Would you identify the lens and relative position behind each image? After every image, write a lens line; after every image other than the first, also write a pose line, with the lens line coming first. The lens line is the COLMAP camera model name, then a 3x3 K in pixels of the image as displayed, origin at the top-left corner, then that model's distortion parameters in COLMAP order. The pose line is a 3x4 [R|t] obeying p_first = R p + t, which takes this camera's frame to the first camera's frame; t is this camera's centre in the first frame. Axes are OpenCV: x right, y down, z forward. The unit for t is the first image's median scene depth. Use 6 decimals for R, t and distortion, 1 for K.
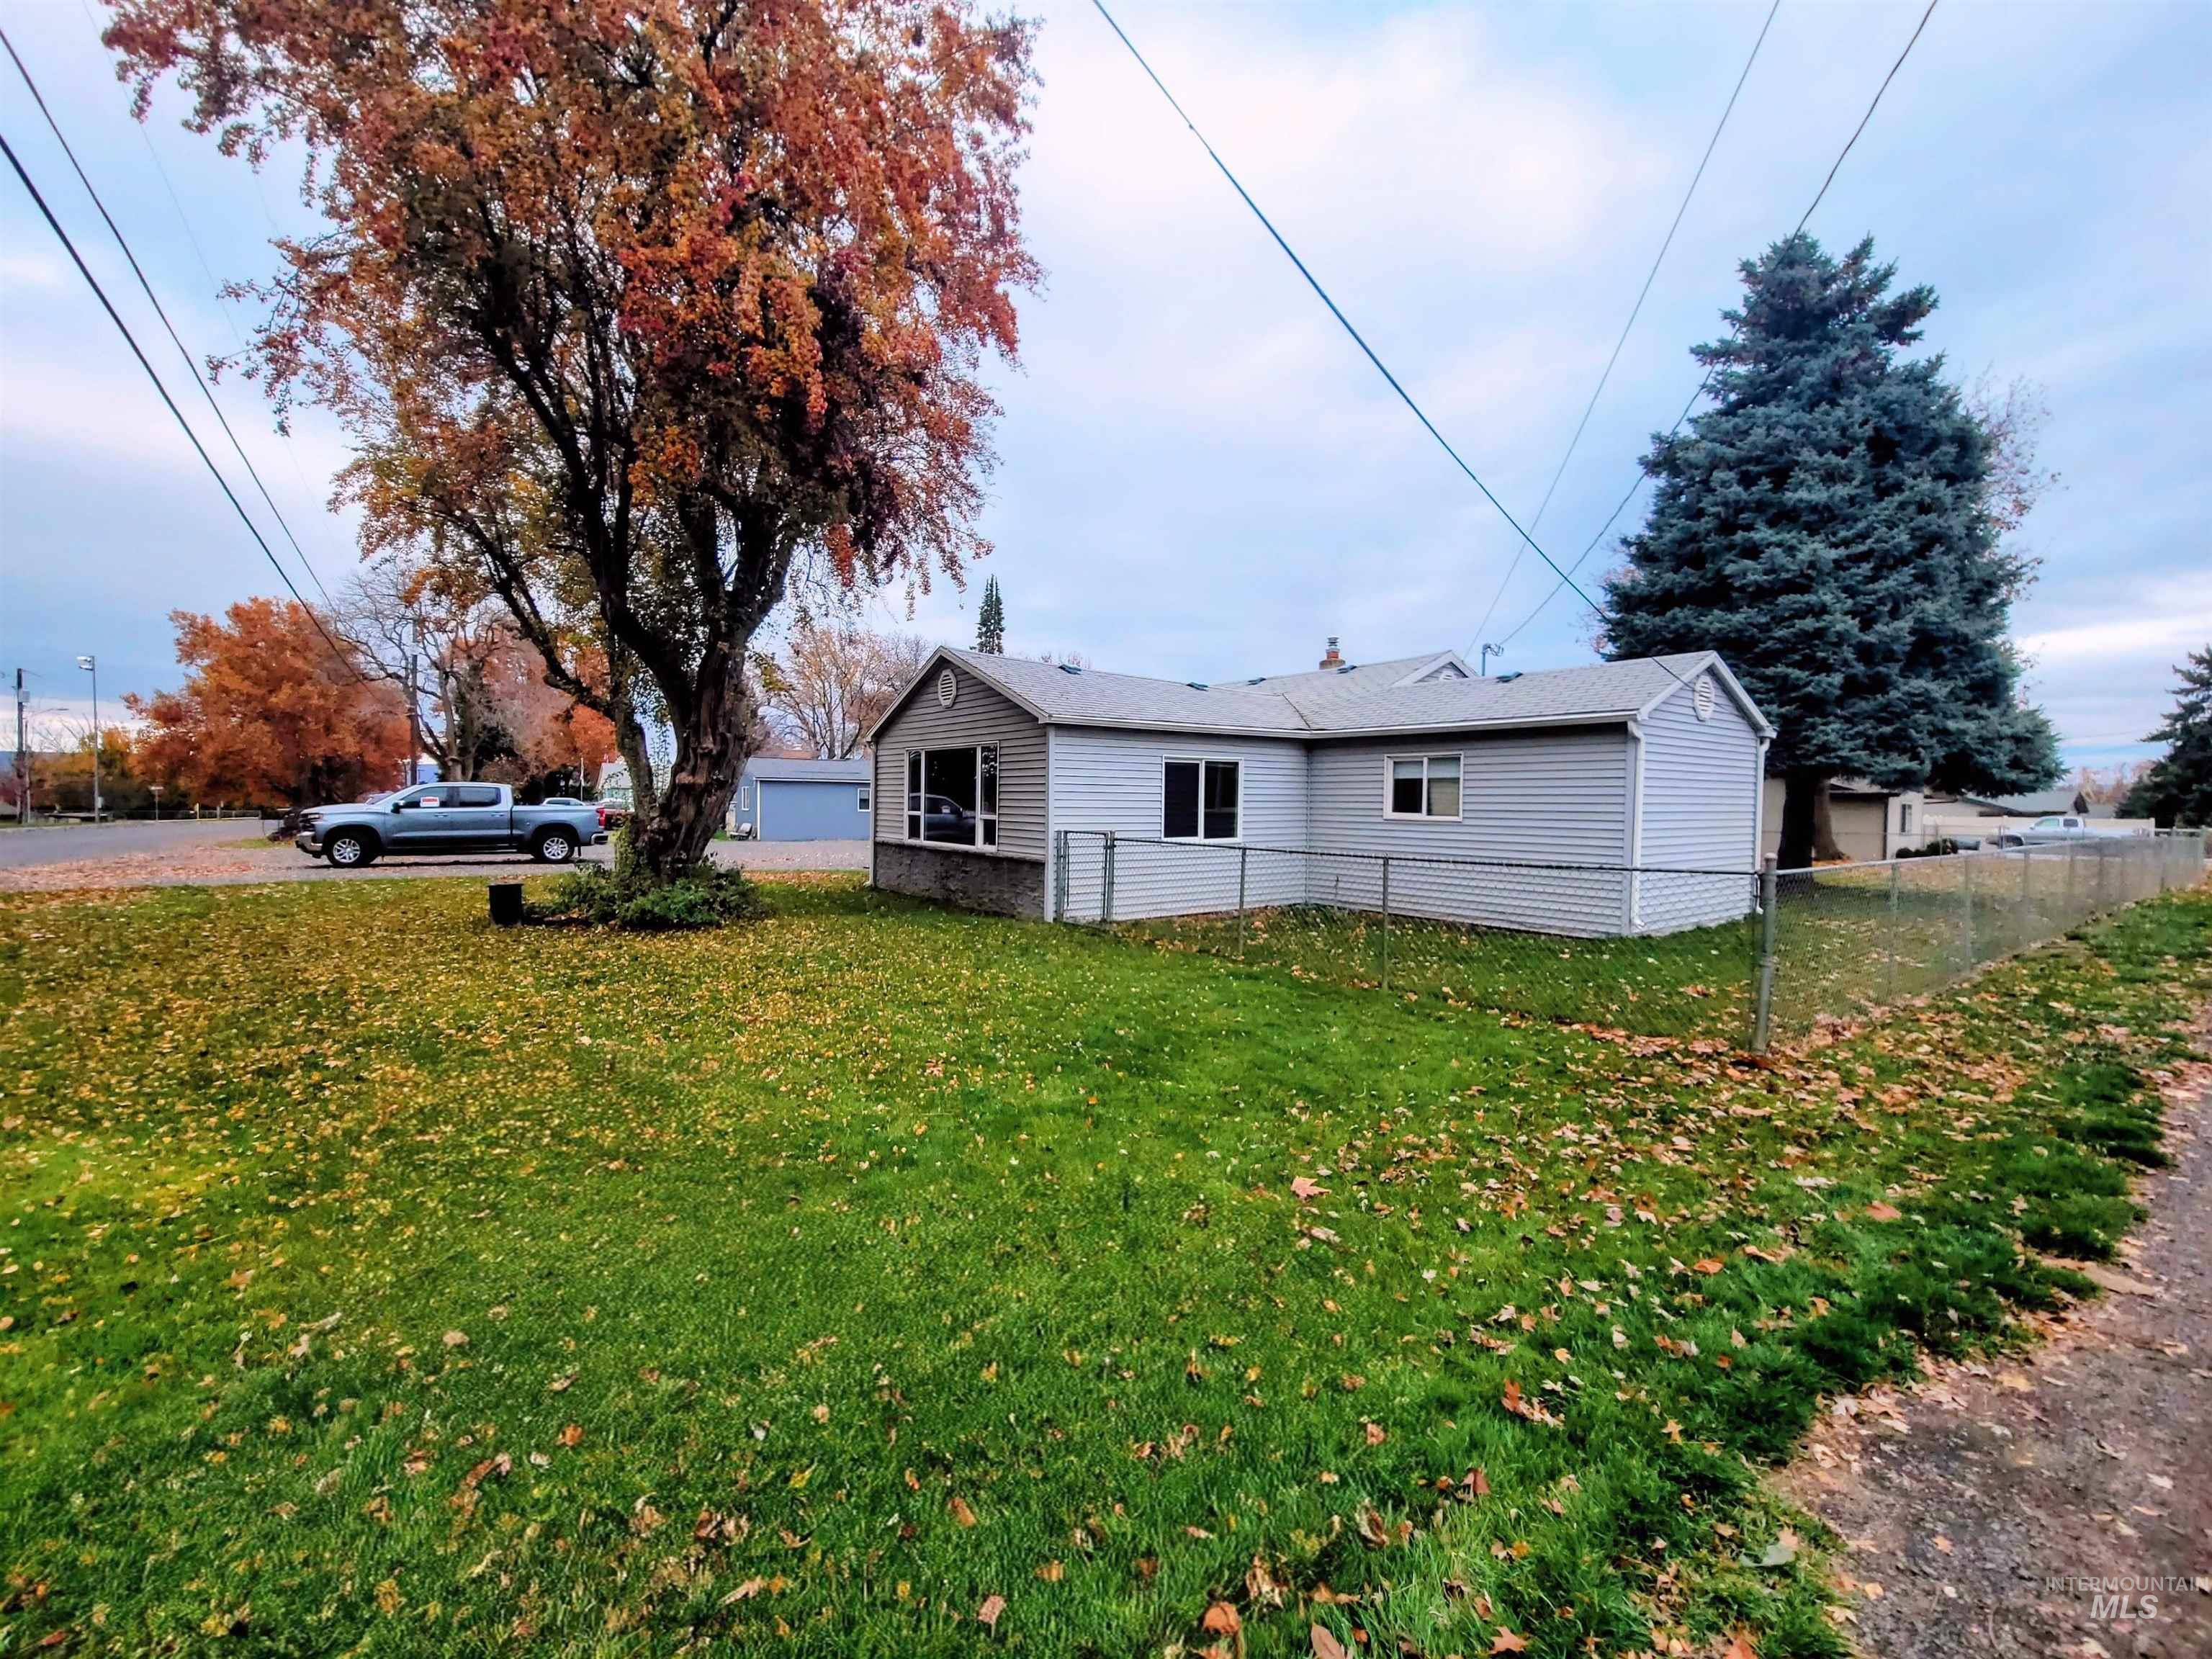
lens RADIAL K [[905.8, 0, 1095.2], [0, 905.8, 825.2], [0, 0, 1]] dist [-0.006019, 0.001832]
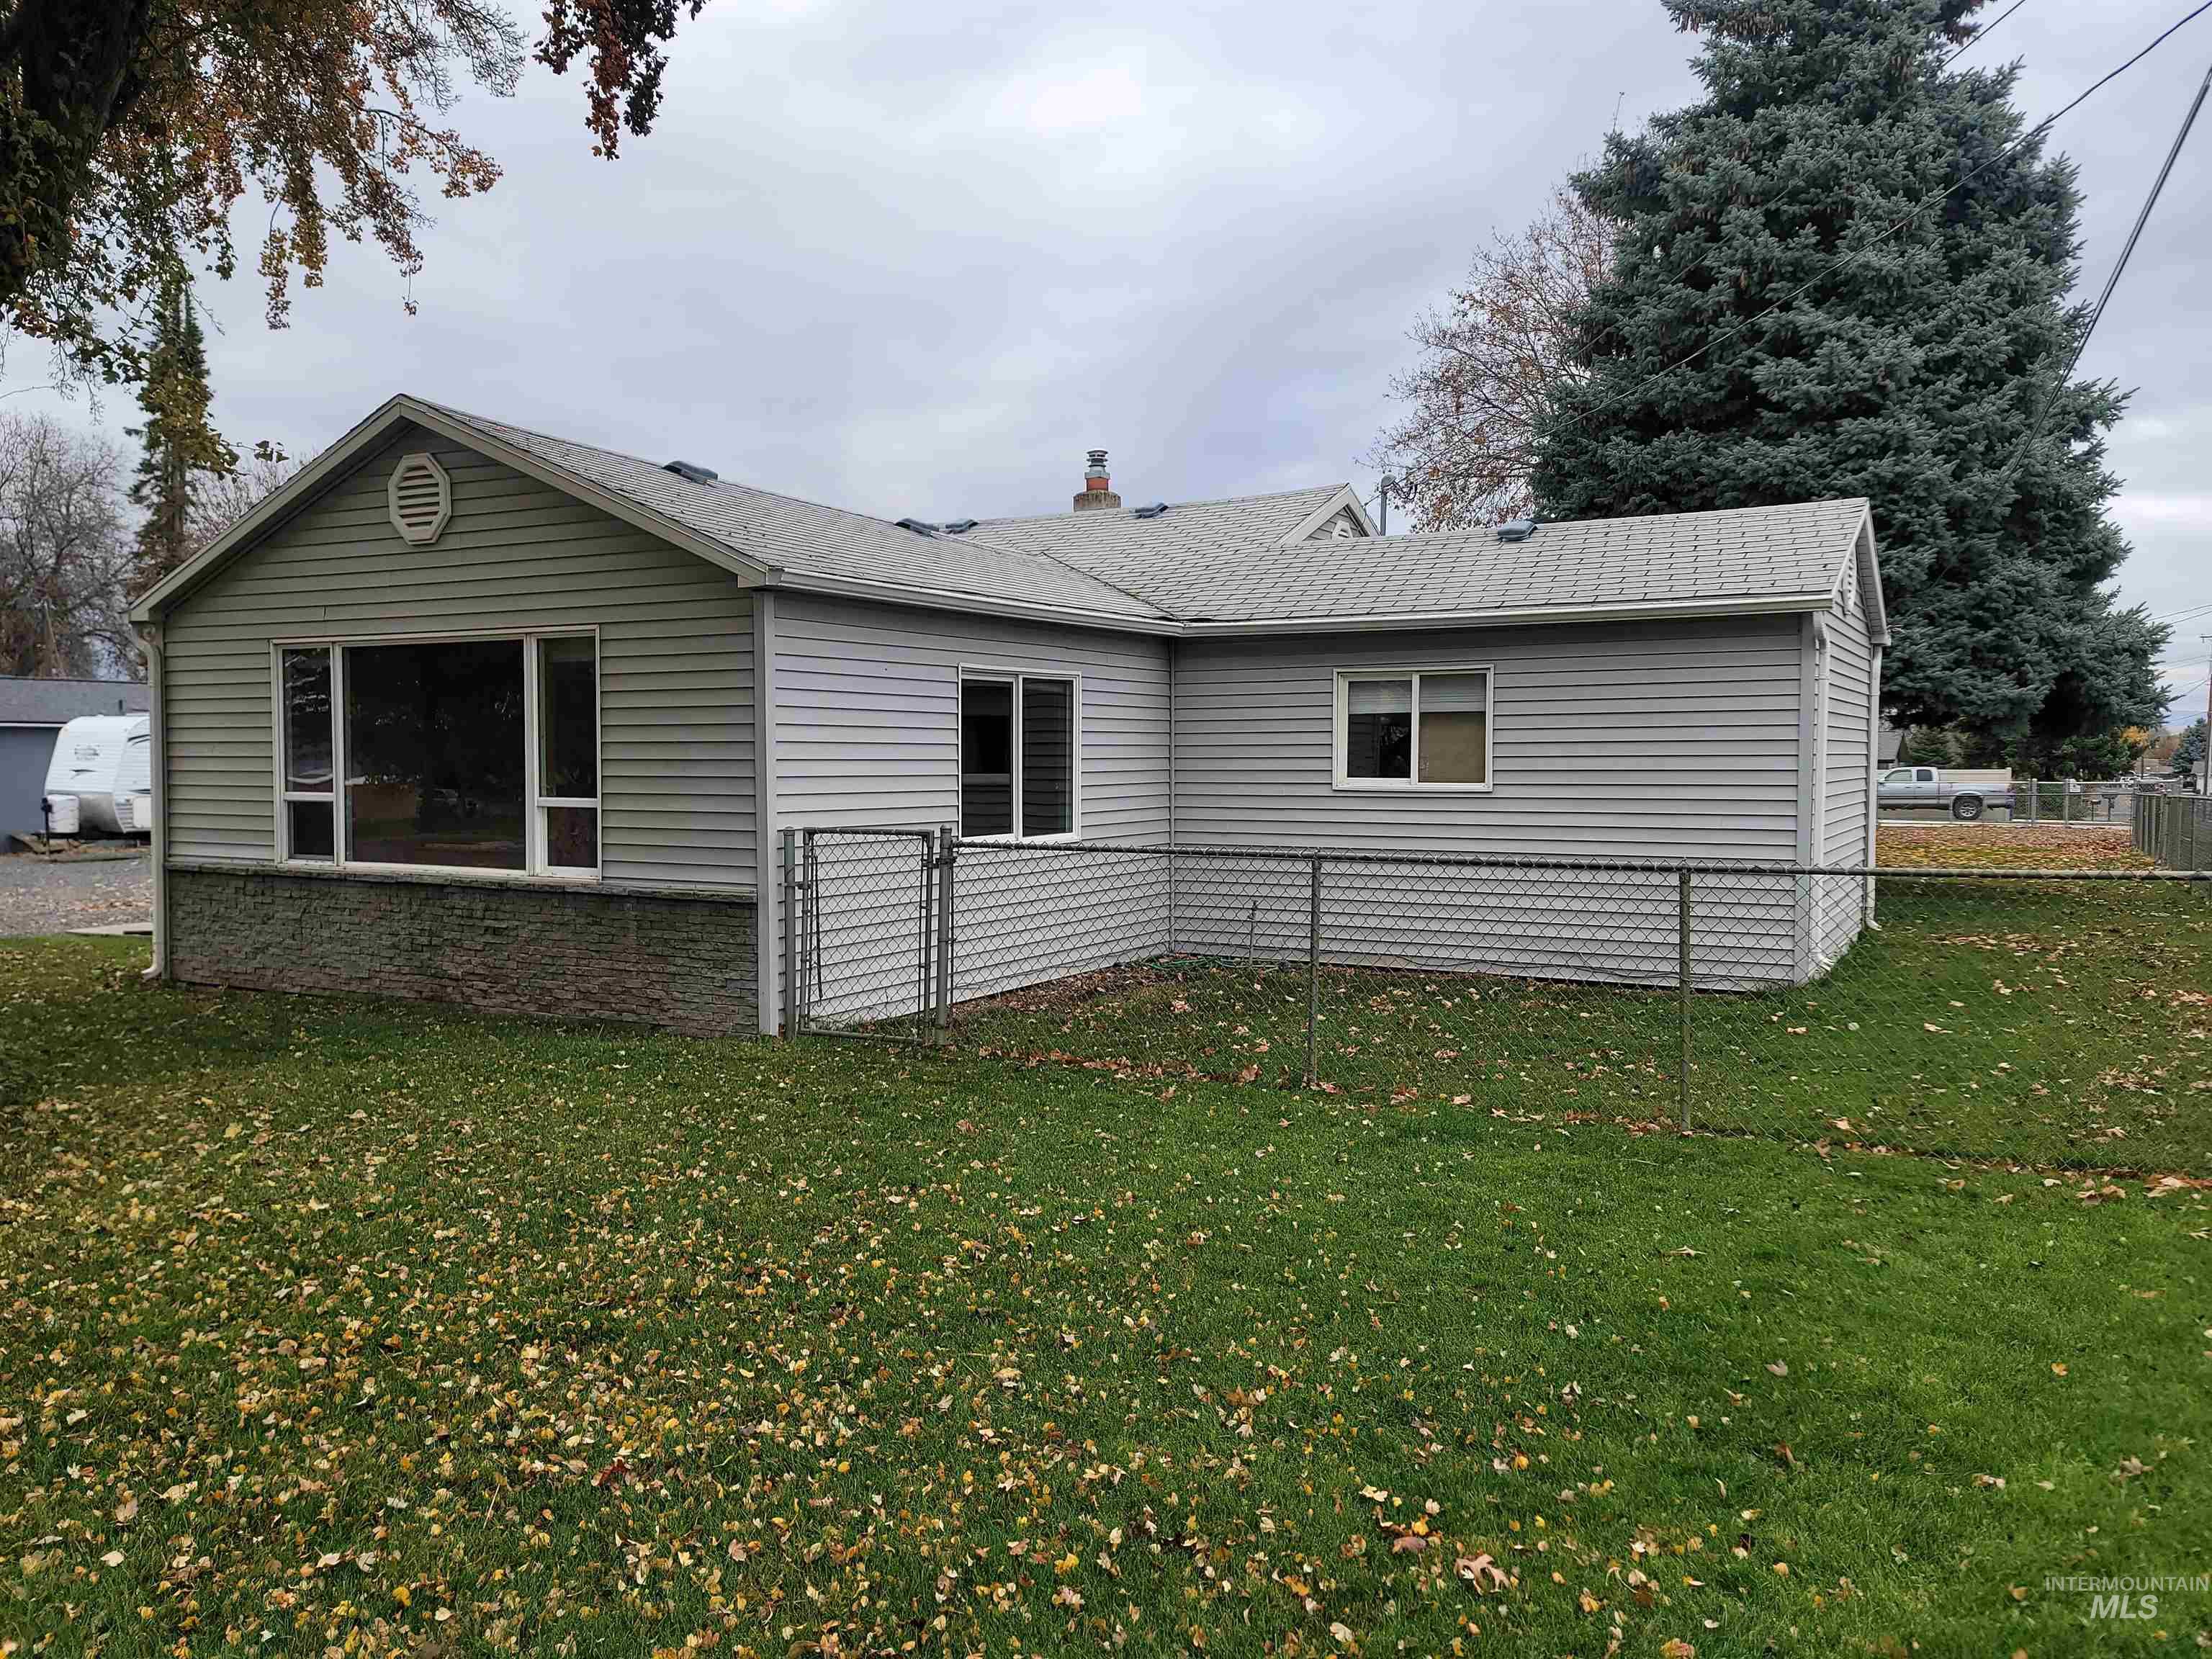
lens RADIAL K [[1616.8, 0, 1105.9], [0, 1616.8, 831.9], [0, 0, 1]] dist [0.067355, -0.016077]
pose [[0.913023, -0.029667, 0.406827, -0.183751], [0.022188, 0.999487, 0.023090, -0.006442], [-0.407304, -0.012056, 0.913213, 0.170566]]
